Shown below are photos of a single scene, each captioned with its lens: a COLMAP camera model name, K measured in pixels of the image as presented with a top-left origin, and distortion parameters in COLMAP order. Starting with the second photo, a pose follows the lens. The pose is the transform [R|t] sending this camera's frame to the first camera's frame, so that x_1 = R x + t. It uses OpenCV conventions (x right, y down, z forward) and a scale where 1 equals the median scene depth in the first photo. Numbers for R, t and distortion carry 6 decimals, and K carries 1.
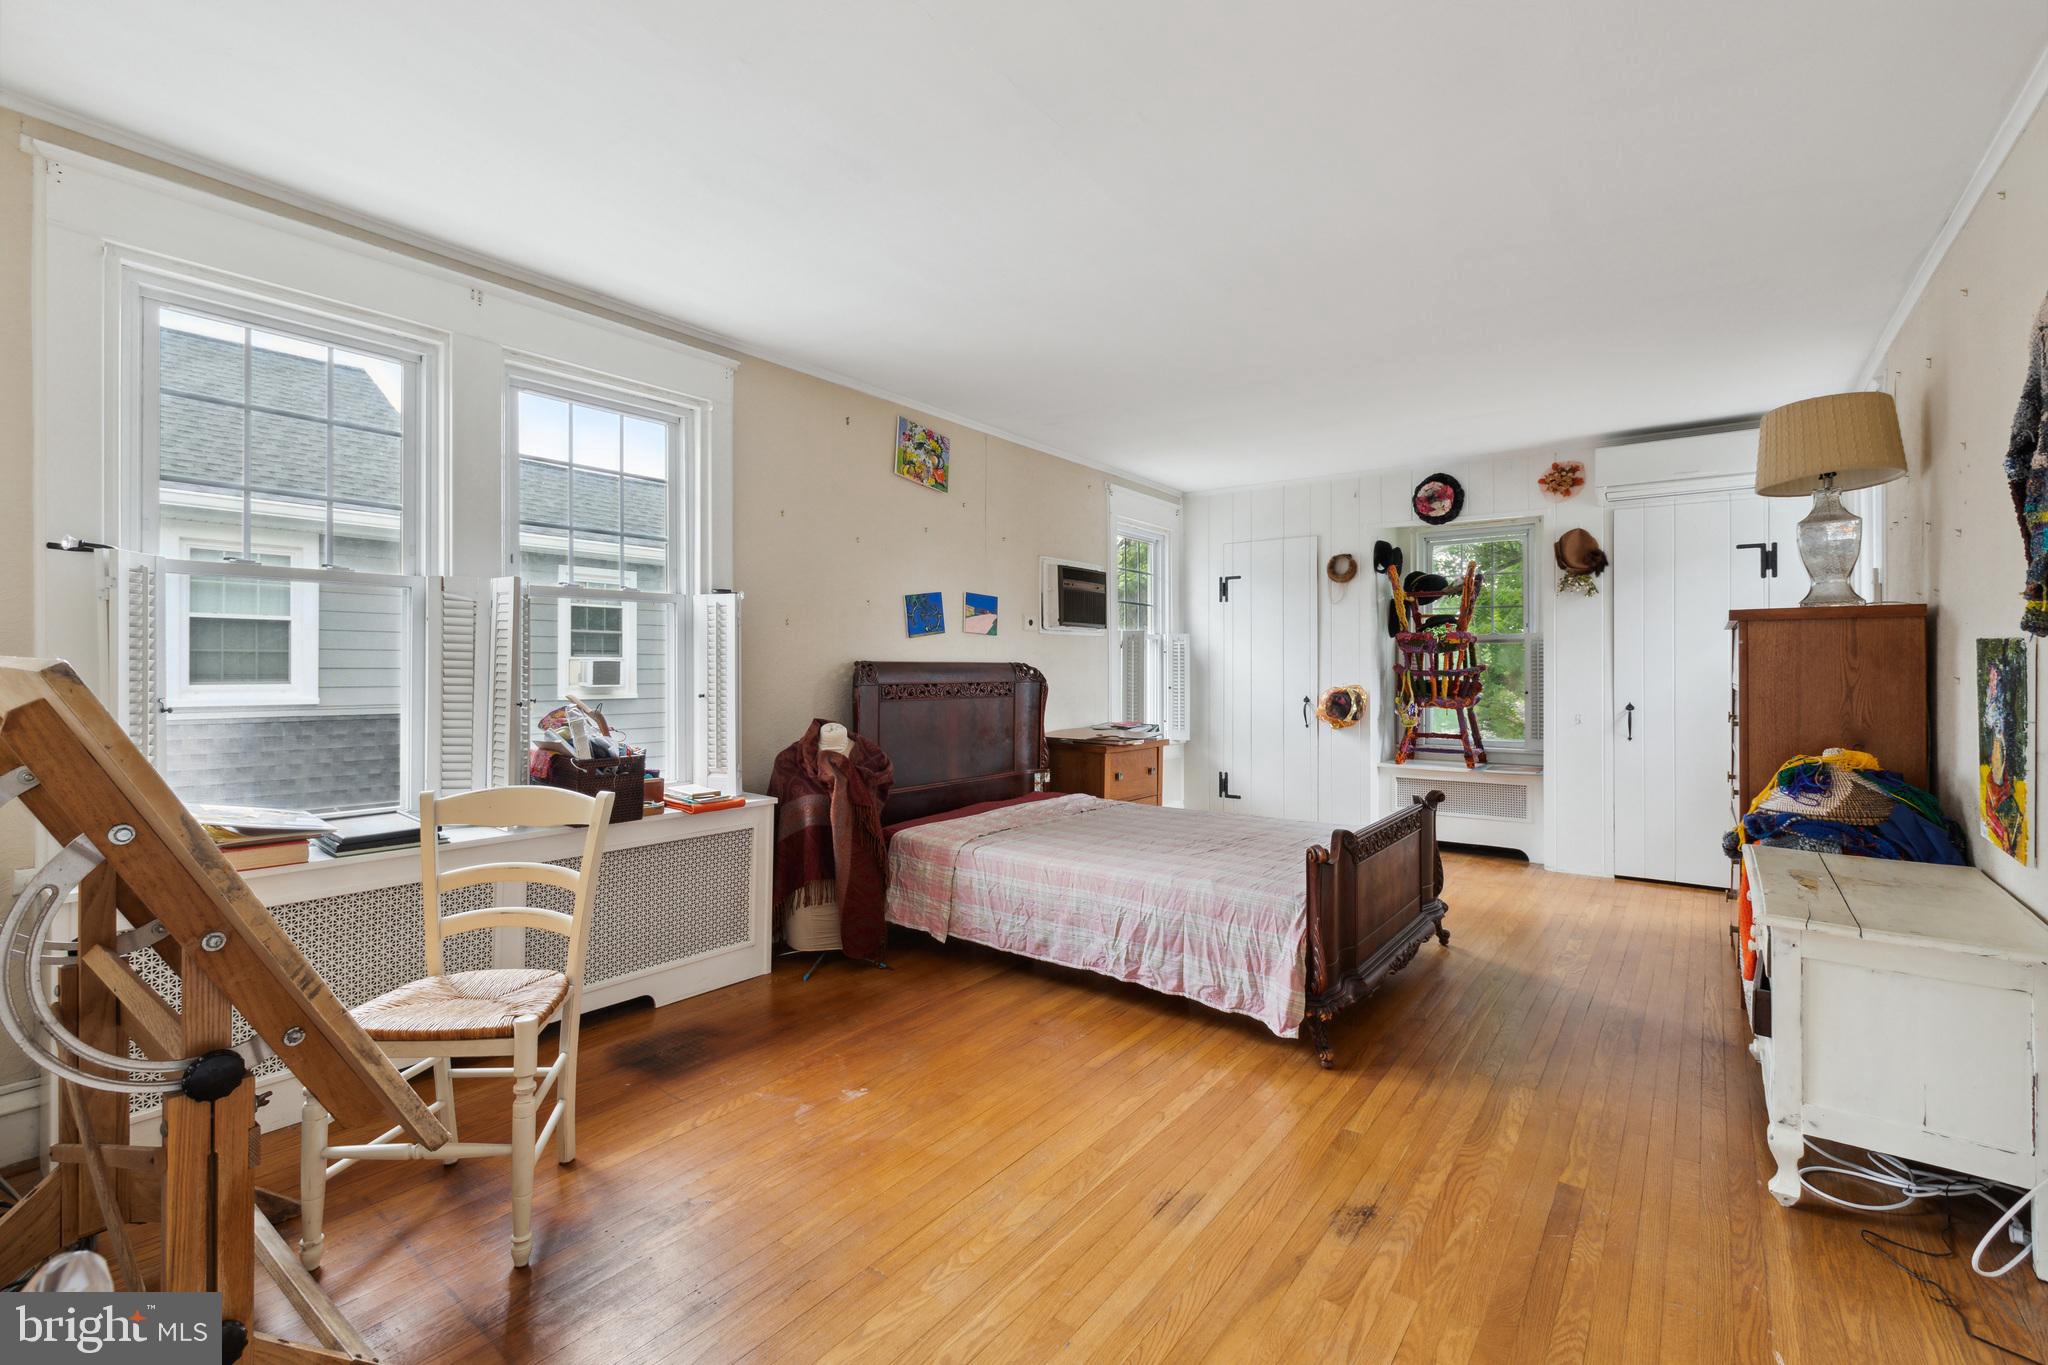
lens RADIAL K [[925.1, 0, 1010.3], [0, 925.1, 674.4], [0, 0, 1]] dist [-0.001384, 0.000351]
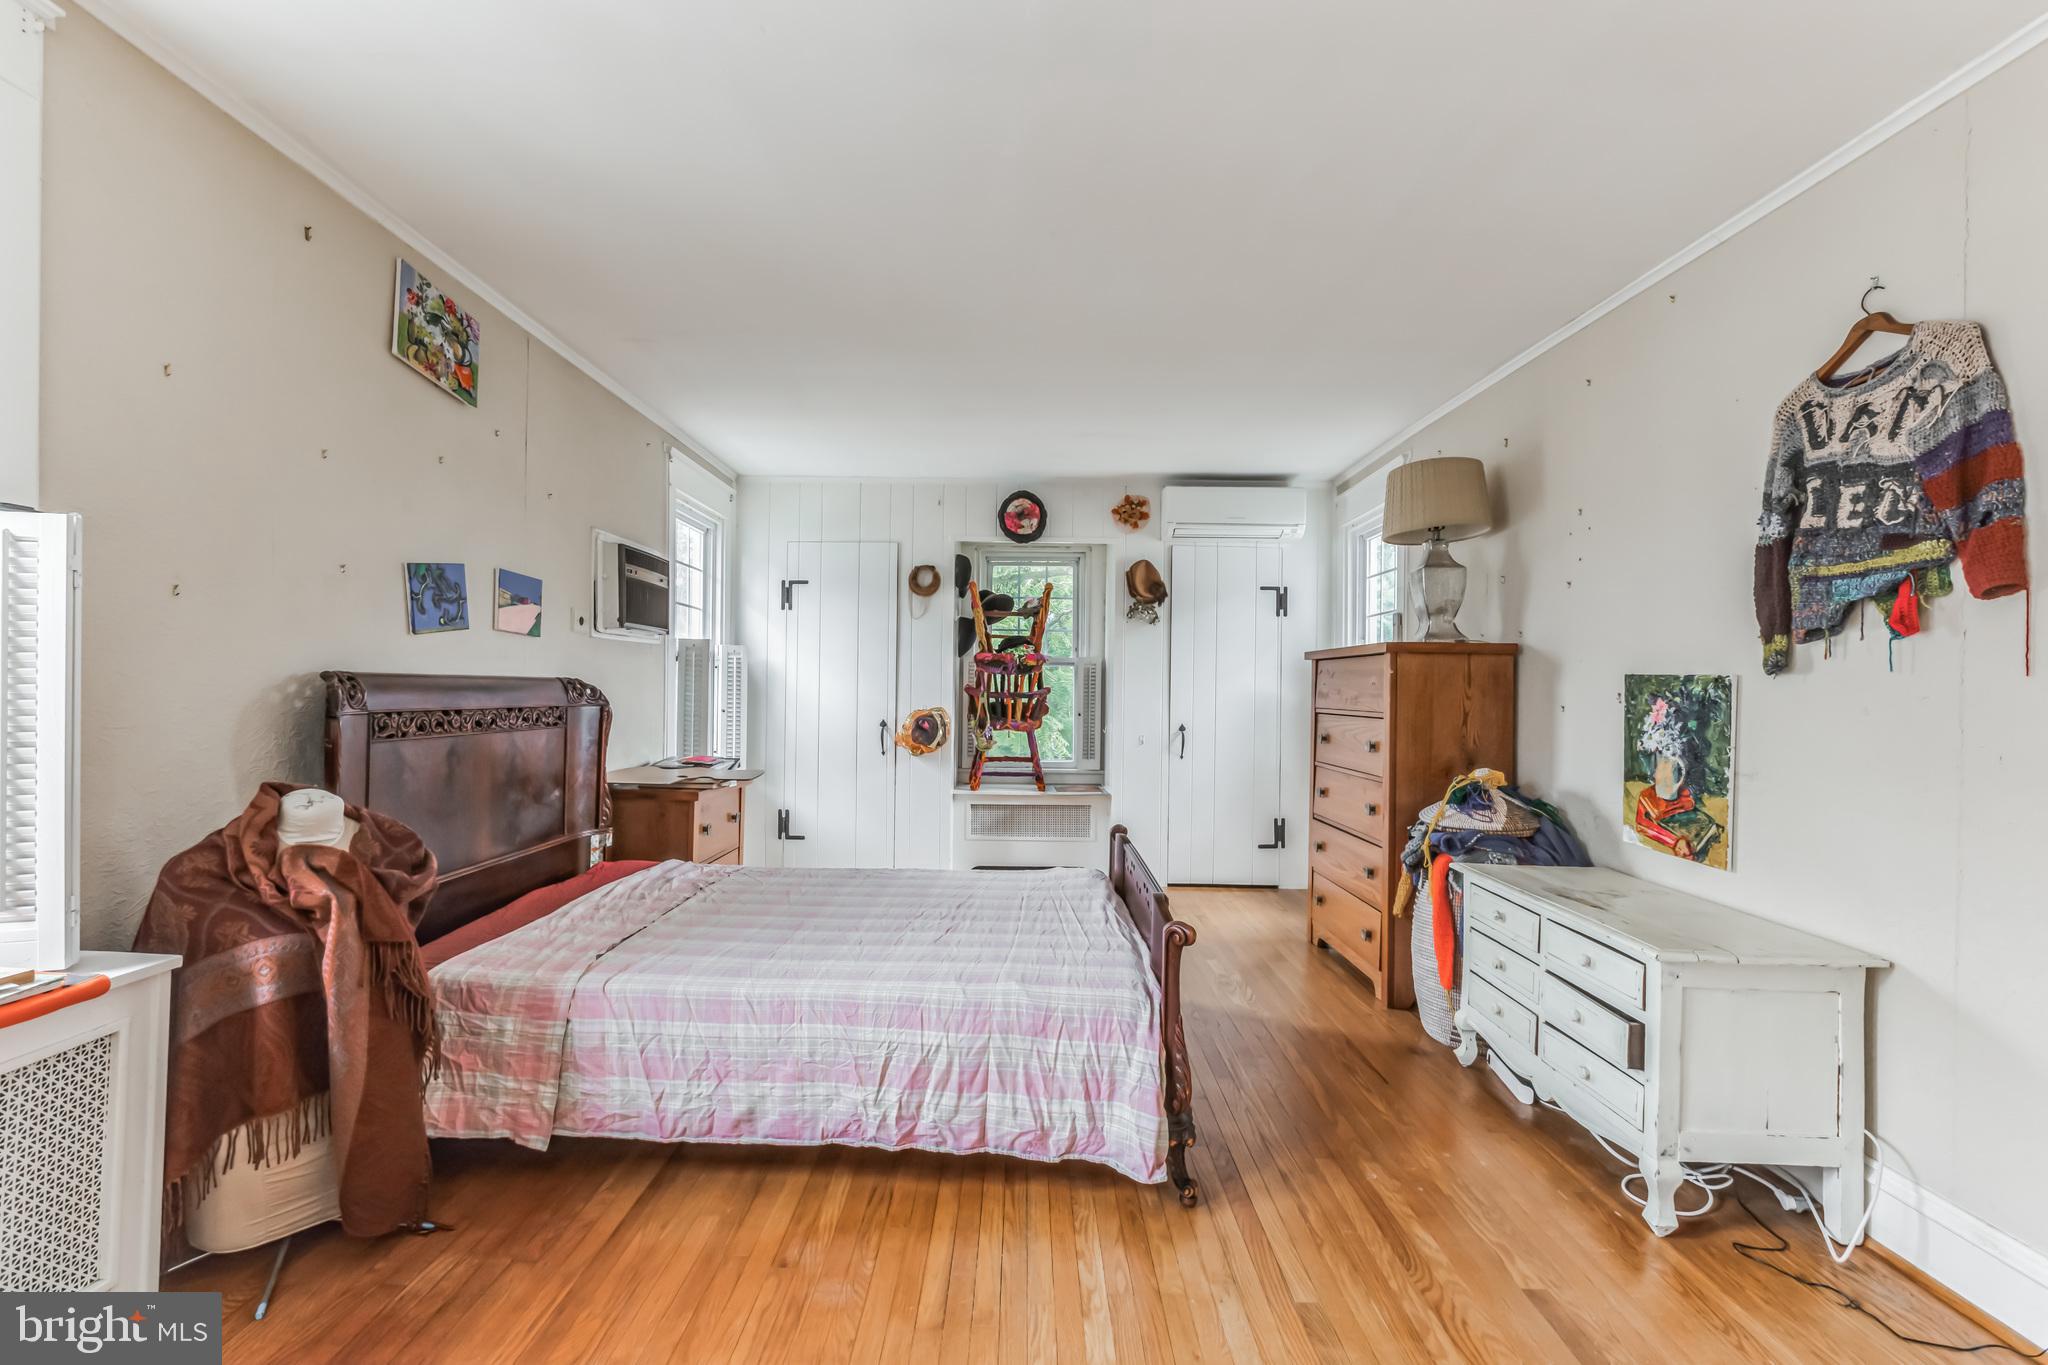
lens RADIAL K [[917.5, 0, 1020.9], [0, 917.5, 693.9], [0, 0, 1]] dist [-0.000016, 0.000198]
pose [[0.802855, 0.006863, 0.596135, -0.179600], [-0.008513, 0.999964, -0.000047, -0.004599], [-0.596114, -0.005037, 0.802884, 0.348322]]
